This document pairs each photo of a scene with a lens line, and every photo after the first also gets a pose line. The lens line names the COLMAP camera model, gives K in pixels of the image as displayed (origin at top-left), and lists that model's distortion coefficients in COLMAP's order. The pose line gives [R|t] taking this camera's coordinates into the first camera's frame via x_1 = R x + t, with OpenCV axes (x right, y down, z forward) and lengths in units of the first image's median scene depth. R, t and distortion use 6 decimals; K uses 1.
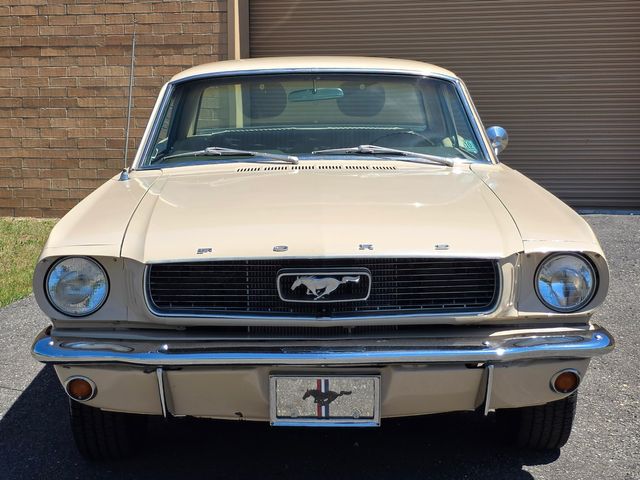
lens RADIAL K [[1292.3, 0, 339.0], [0, 1292.3, 235.7], [0, 0, 1]] dist [0.128221, 0.000000]
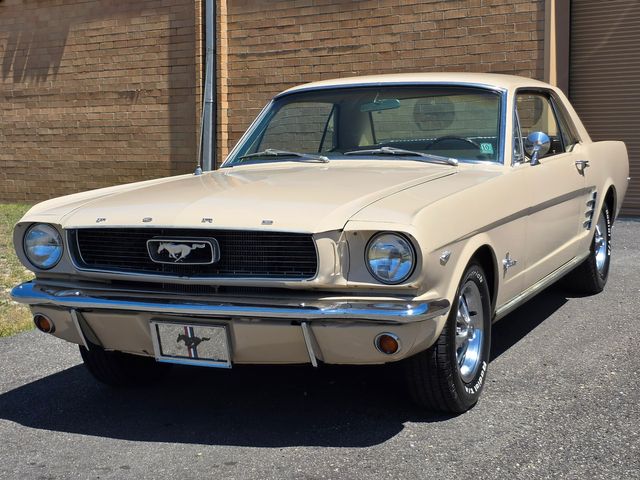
lens RADIAL K [[1184.3, 0, 324.7], [0, 1184.3, 242.8], [0, 0, 1]] dist [0.100955, 0.000000]
pose [[0.902885, 0.033201, -0.428598, 0.587653], [-0.037352, 0.999301, -0.001277, 0.026520], [0.428256, 0.017162, 0.903495, 0.022033]]
